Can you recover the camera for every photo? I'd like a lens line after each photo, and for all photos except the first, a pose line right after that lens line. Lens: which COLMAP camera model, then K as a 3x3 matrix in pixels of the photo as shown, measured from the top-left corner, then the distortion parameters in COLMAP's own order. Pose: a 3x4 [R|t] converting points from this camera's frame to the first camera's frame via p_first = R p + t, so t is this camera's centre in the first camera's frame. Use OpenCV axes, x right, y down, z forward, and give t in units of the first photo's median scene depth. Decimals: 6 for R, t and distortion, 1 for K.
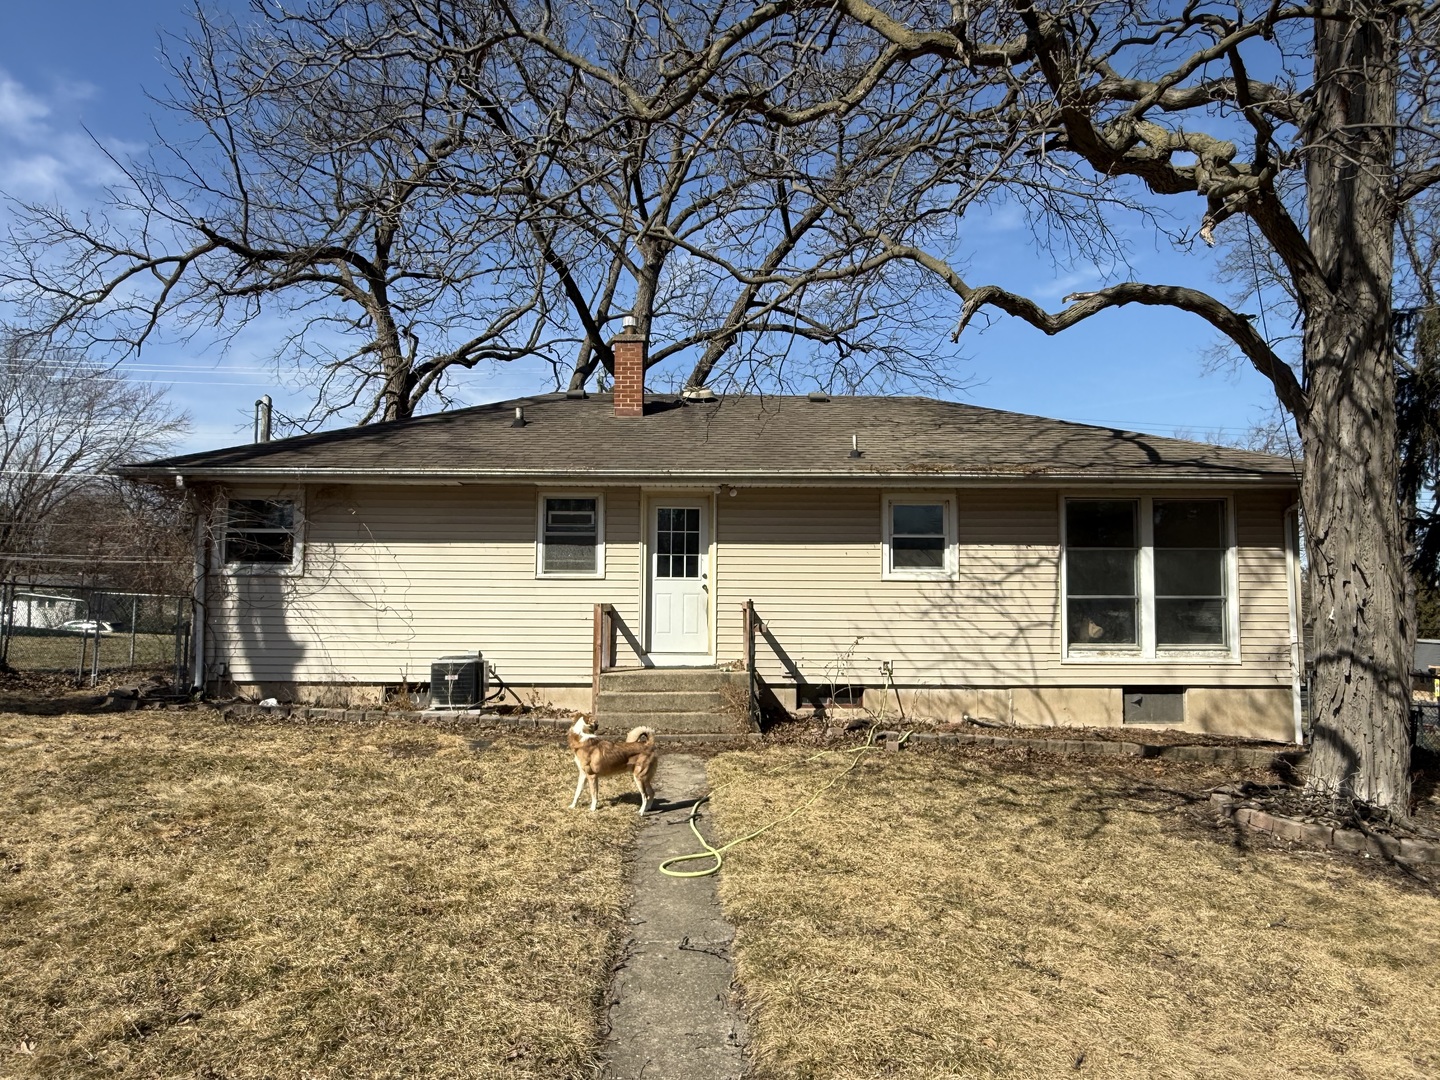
lens RADIAL K [[1007.5, 0, 720.0], [0, 1007.5, 540.0], [0, 0, 1]] dist [-0.000012, -0.000003]
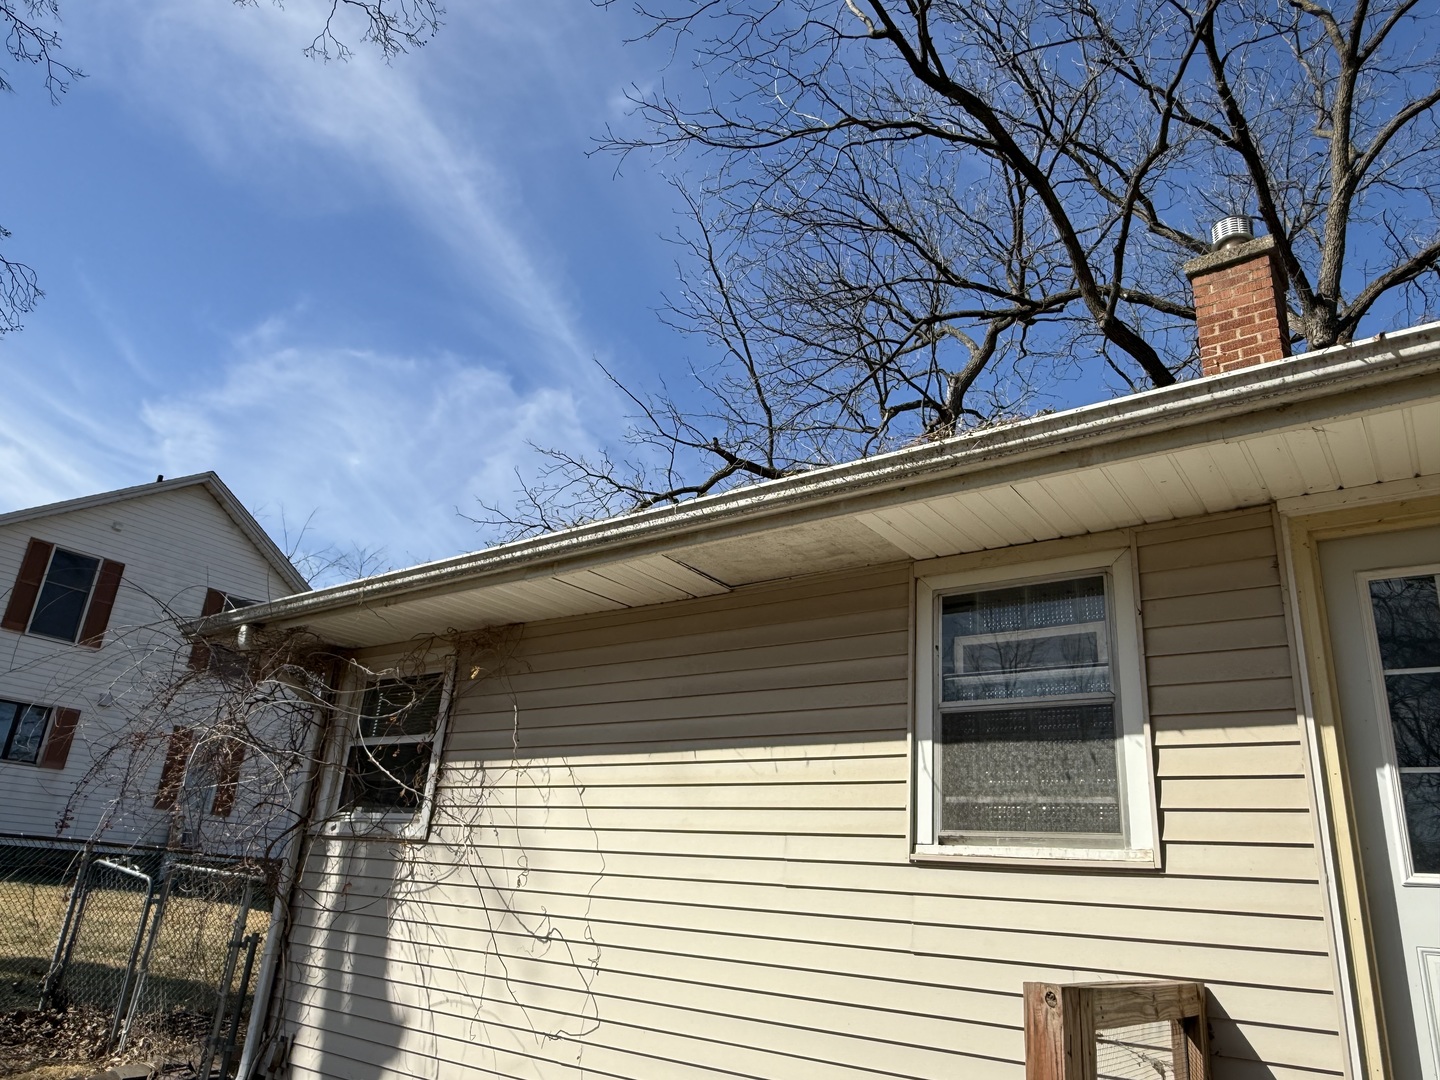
lens RADIAL K [[979.1, 0, 720.0], [0, 979.1, 540.0], [0, 0, 1]] dist [0.001733, 0.002538]
pose [[0.784712, -0.167269, -0.596865, -0.041569], [-0.028382, 0.952197, -0.304164, 0.037455], [0.619210, 0.255621, 0.742453, 0.730717]]
